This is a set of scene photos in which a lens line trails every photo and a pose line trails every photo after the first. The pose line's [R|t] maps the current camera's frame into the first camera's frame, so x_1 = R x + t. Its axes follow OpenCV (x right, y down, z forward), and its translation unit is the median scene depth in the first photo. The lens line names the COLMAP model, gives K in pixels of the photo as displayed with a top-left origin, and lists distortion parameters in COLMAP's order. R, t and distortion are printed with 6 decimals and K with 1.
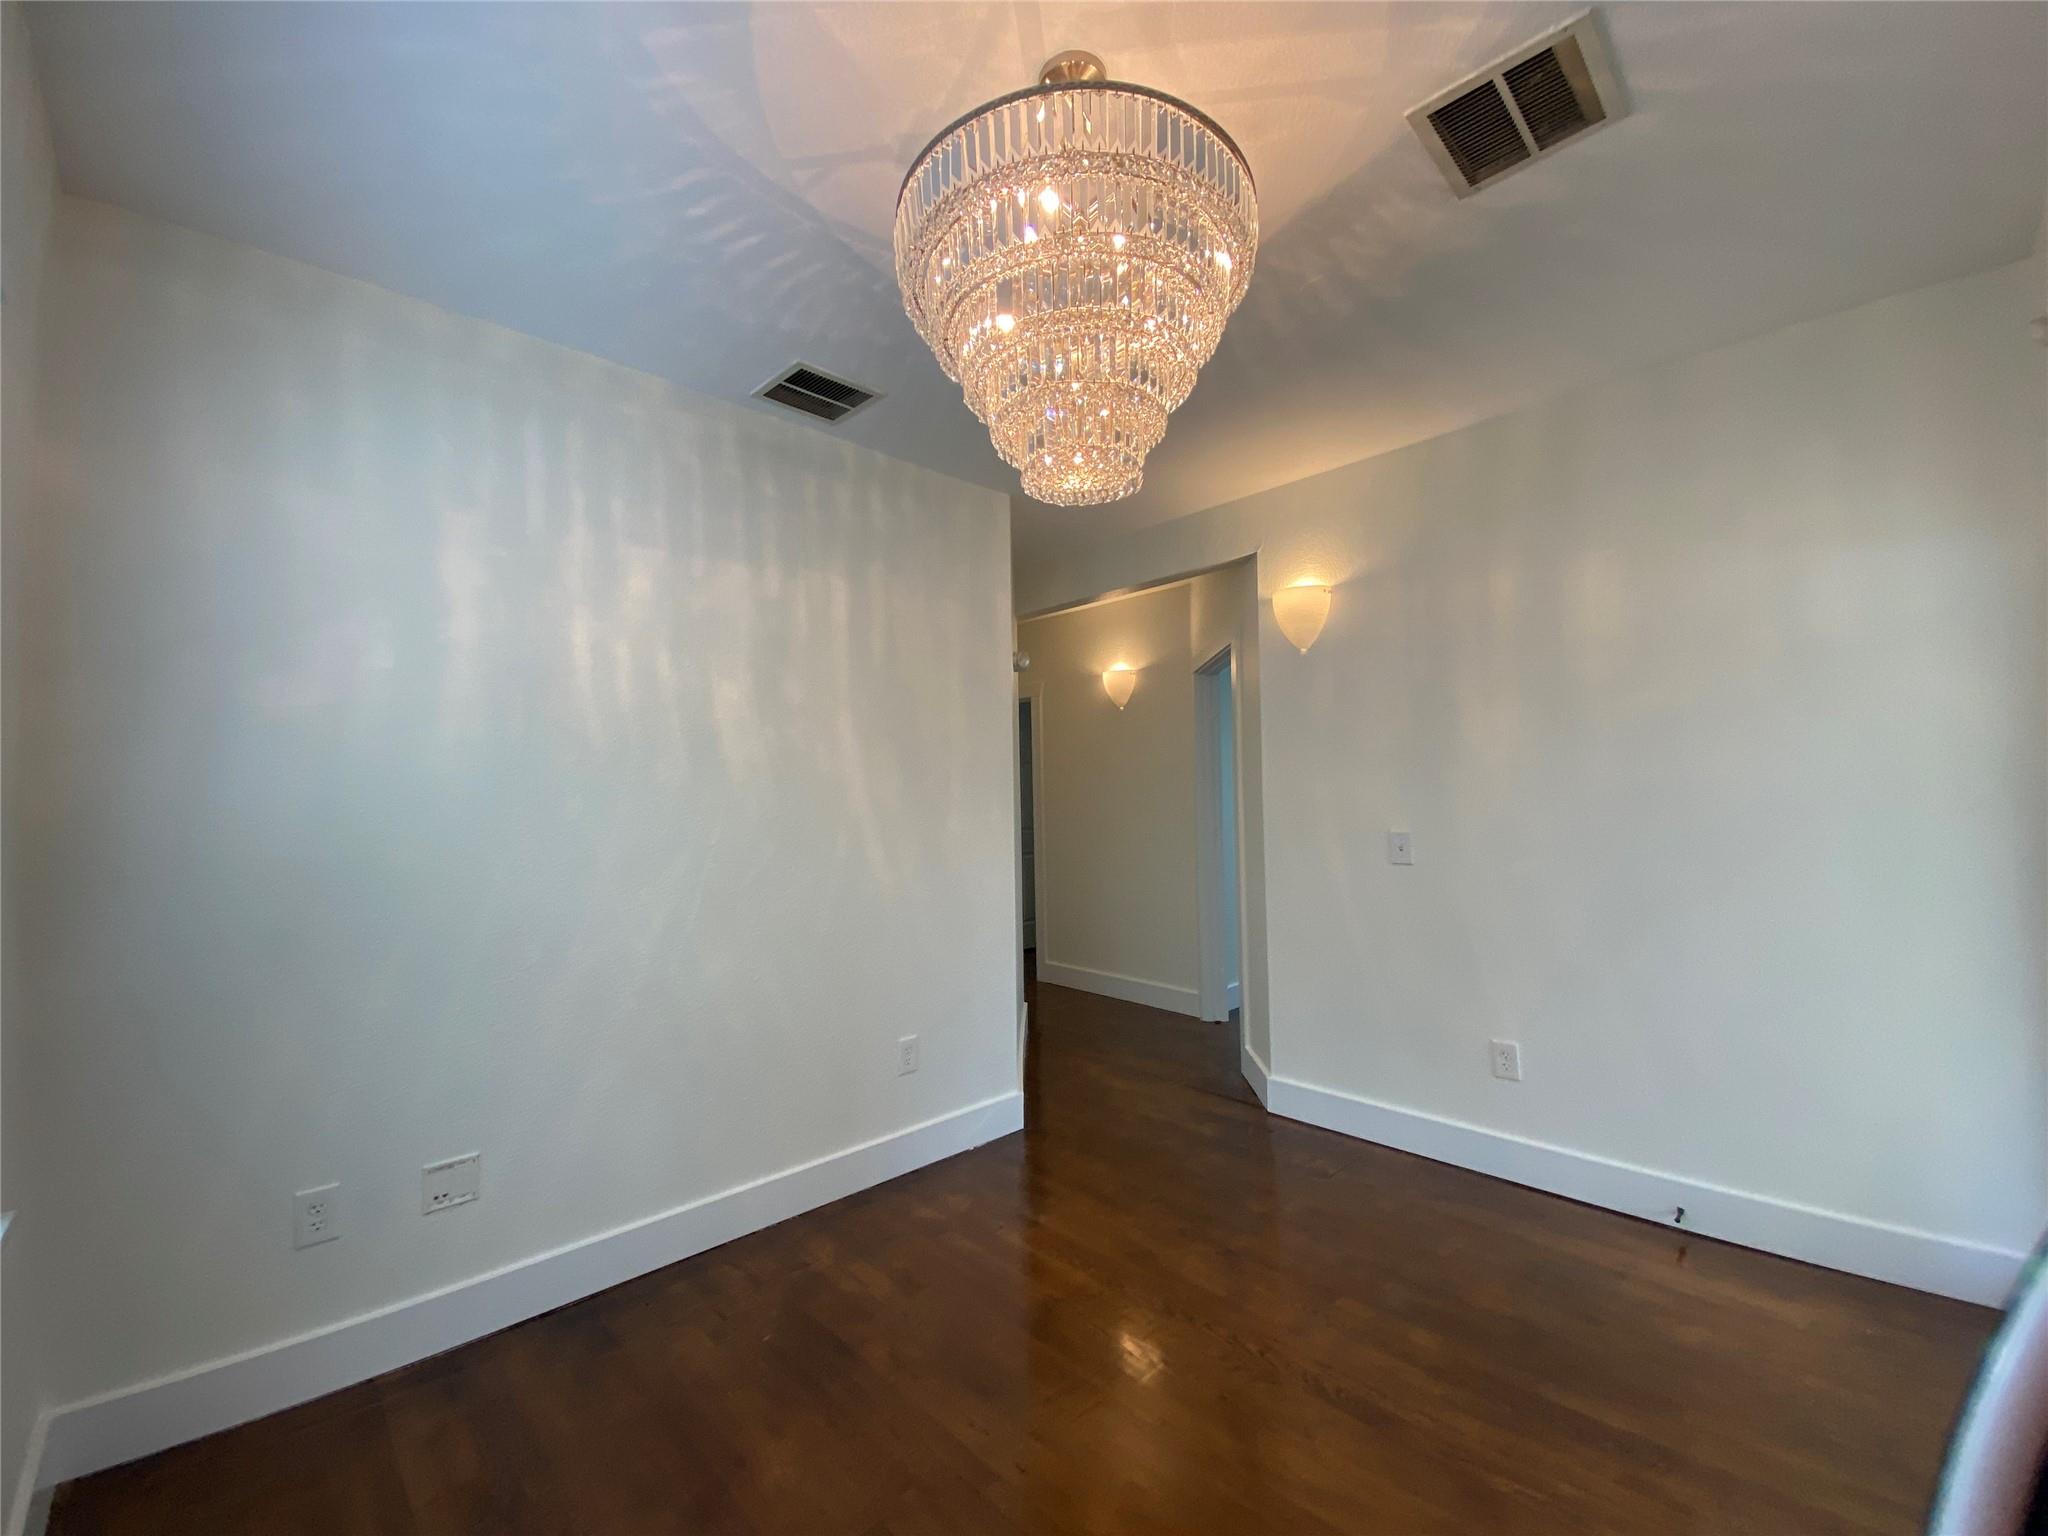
lens RADIAL K [[835.6, 0, 1008.9], [0, 835.6, 761.3], [0, 0, 1]] dist [0.013496, -0.012706]
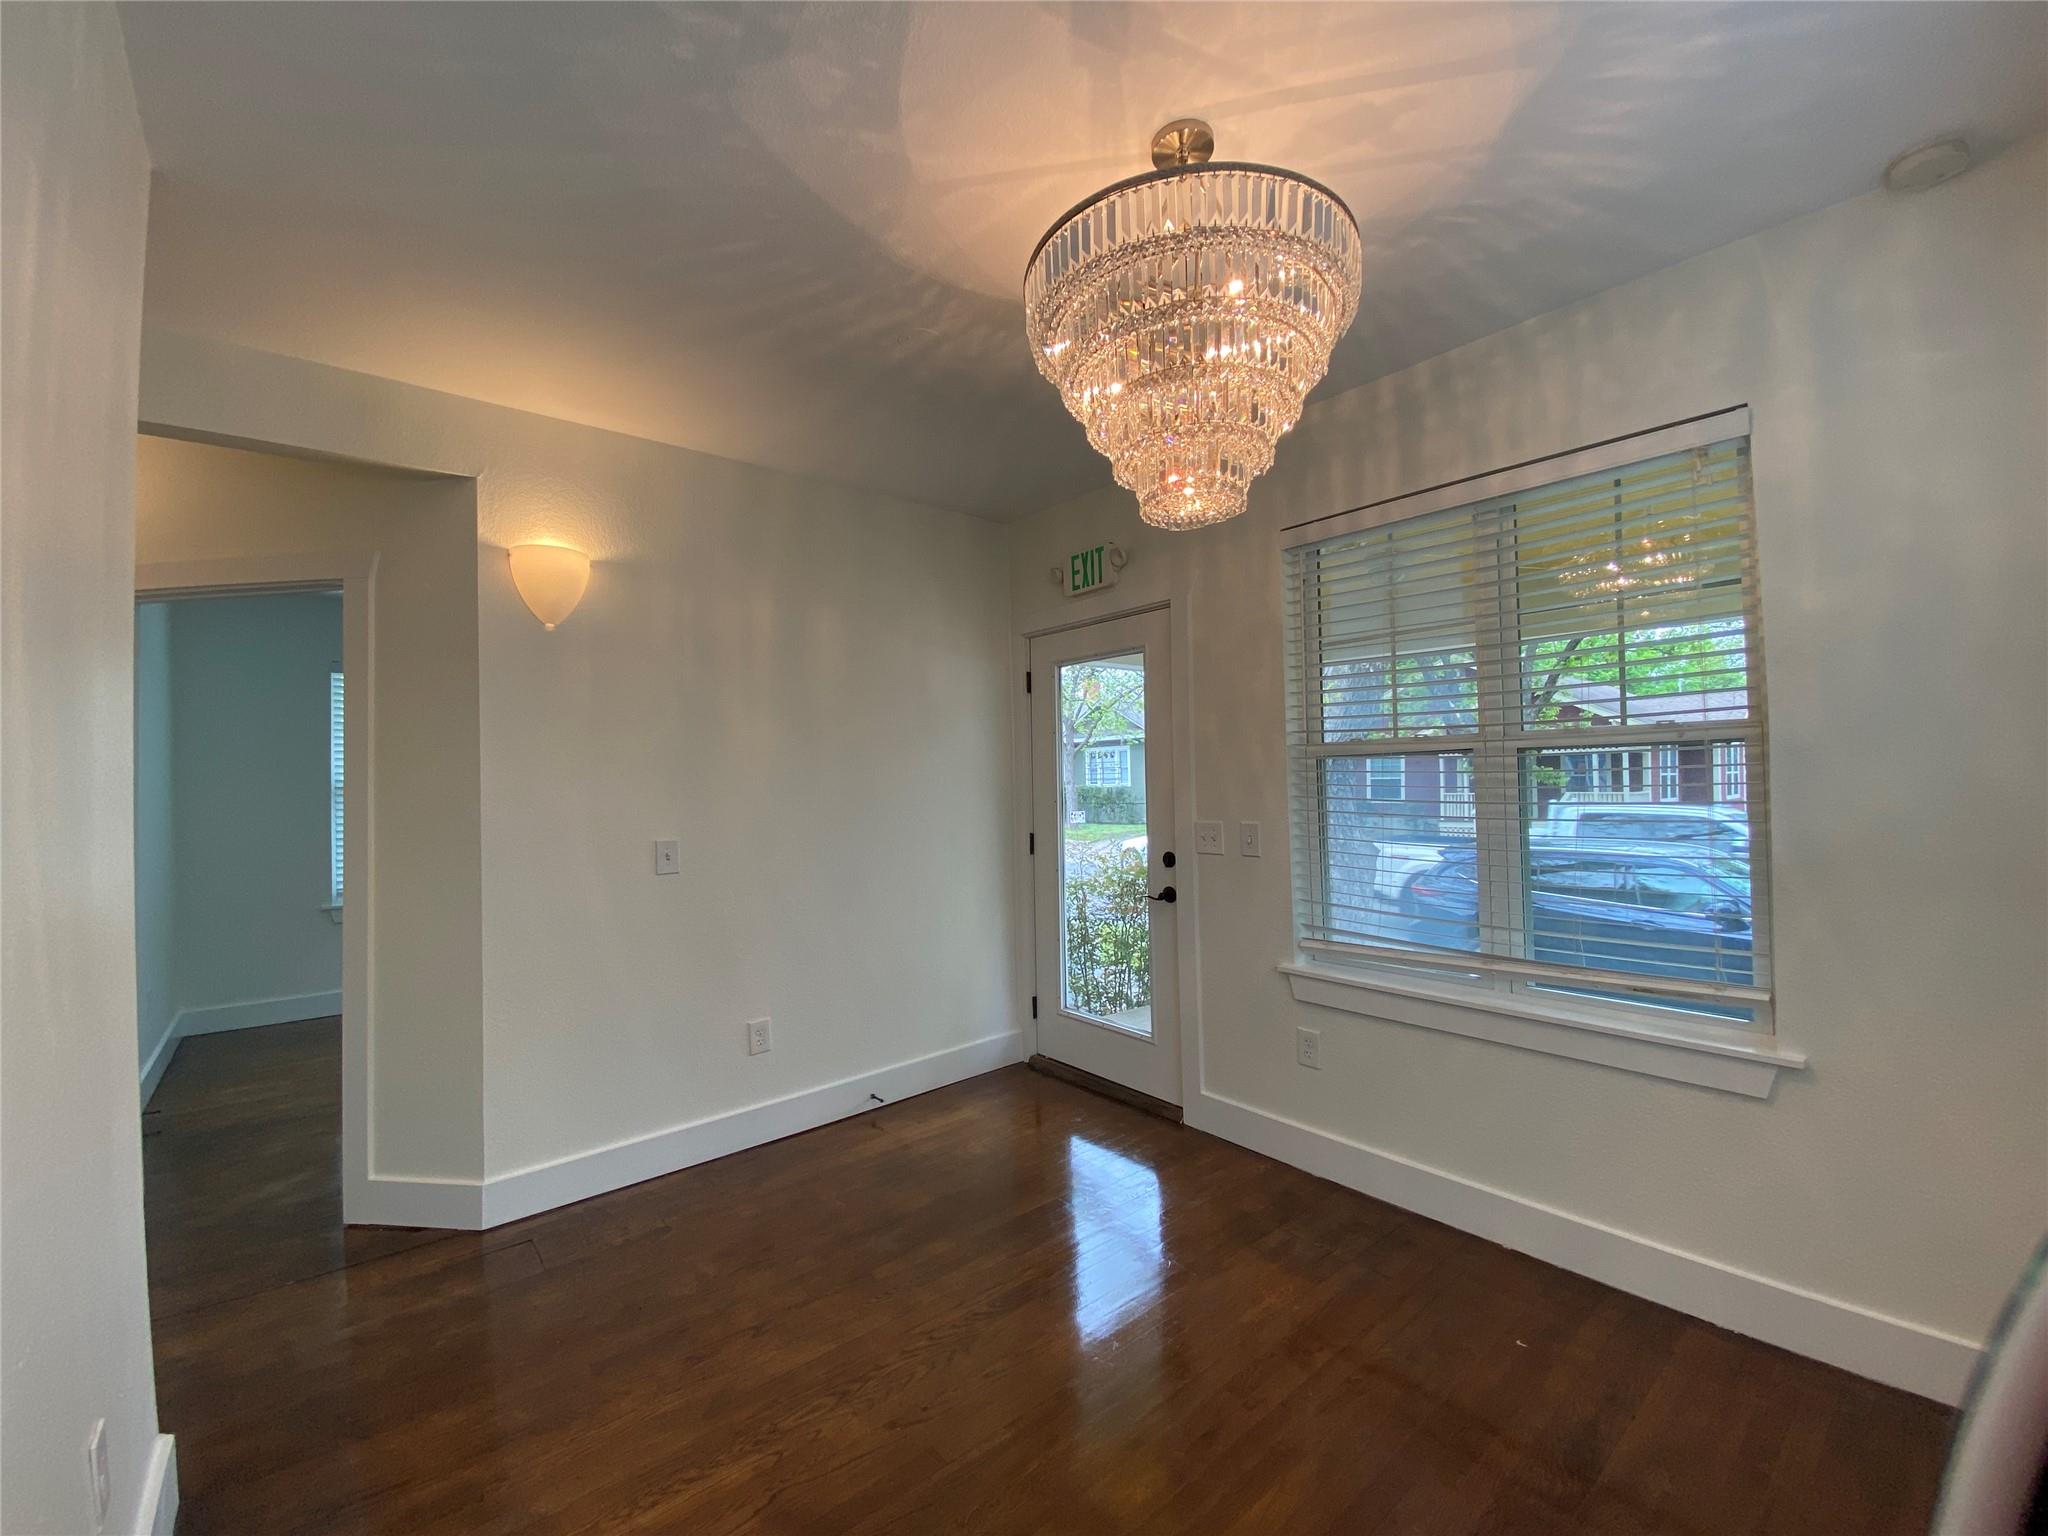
lens RADIAL K [[835.6, 0, 1018.5], [0, 835.6, 770.1], [0, 0, 1]] dist [0.013496, -0.012706]
pose [[0.050008, 0.038079, 0.998023, -0.486036], [-0.018661, 0.999134, -0.037186, 0.033060], [-0.998574, -0.016765, 0.050675, 0.563858]]
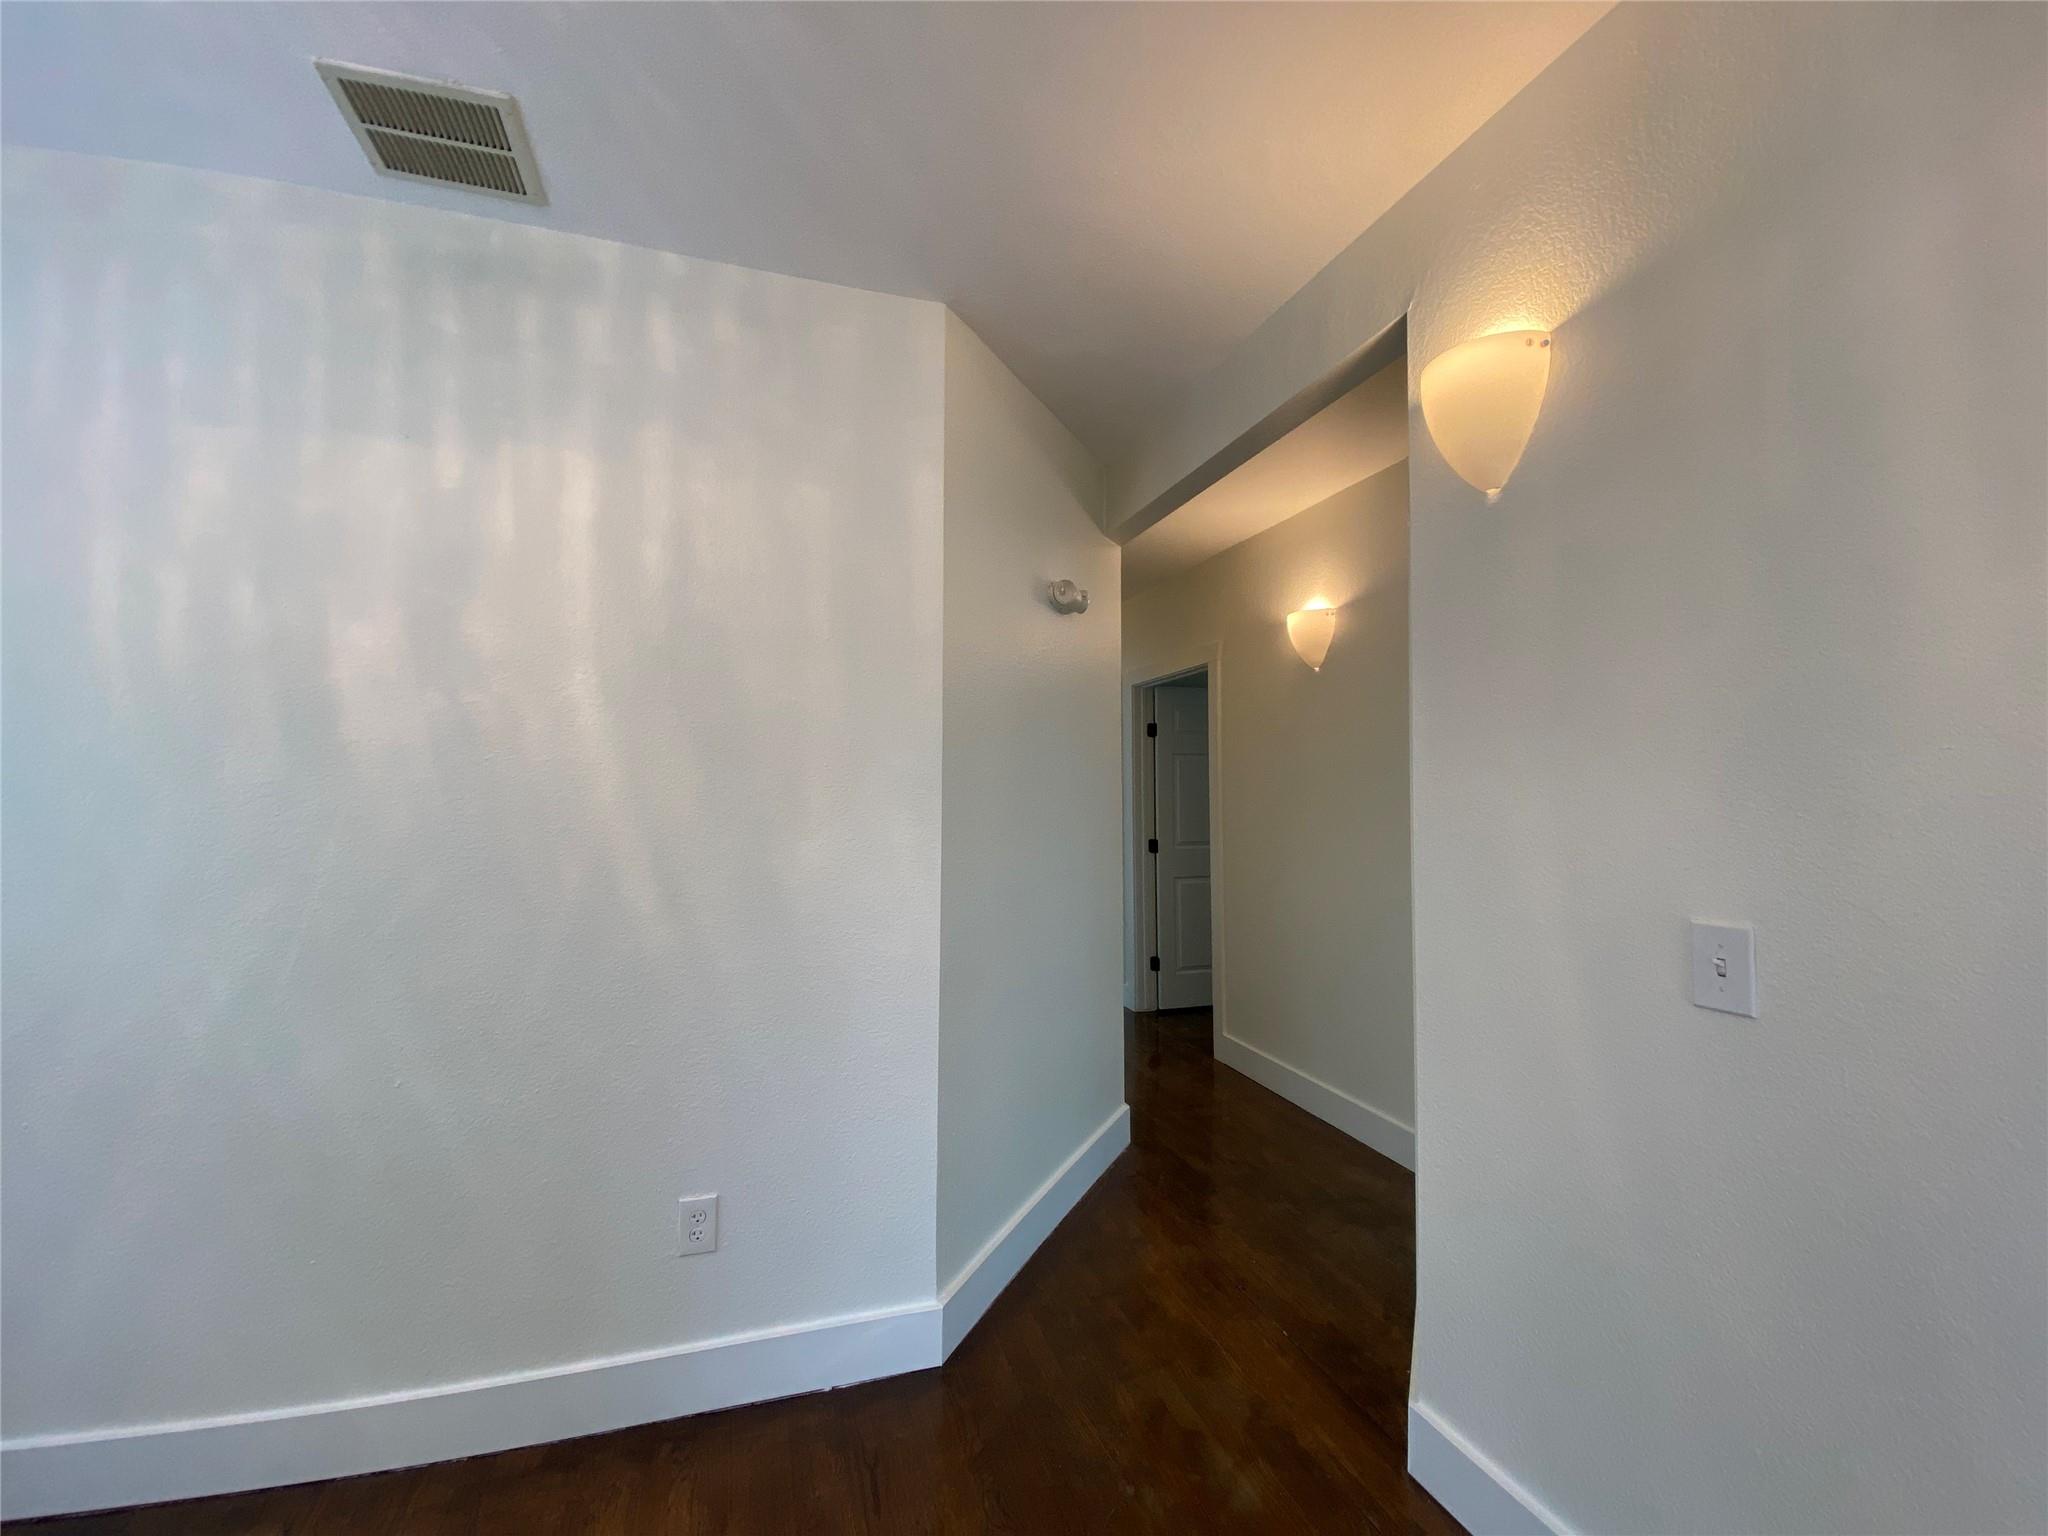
lens RADIAL K [[835.6, 0, 1011.9], [0, 835.6, 766.4], [0, 0, 1]] dist [0.013496, -0.012706]
pose [[0.905885, 0.002974, -0.423513, 0.347892], [0.001815, 0.999939, 0.010903, 0.008941], [0.423519, -0.010645, 0.905825, 0.542640]]
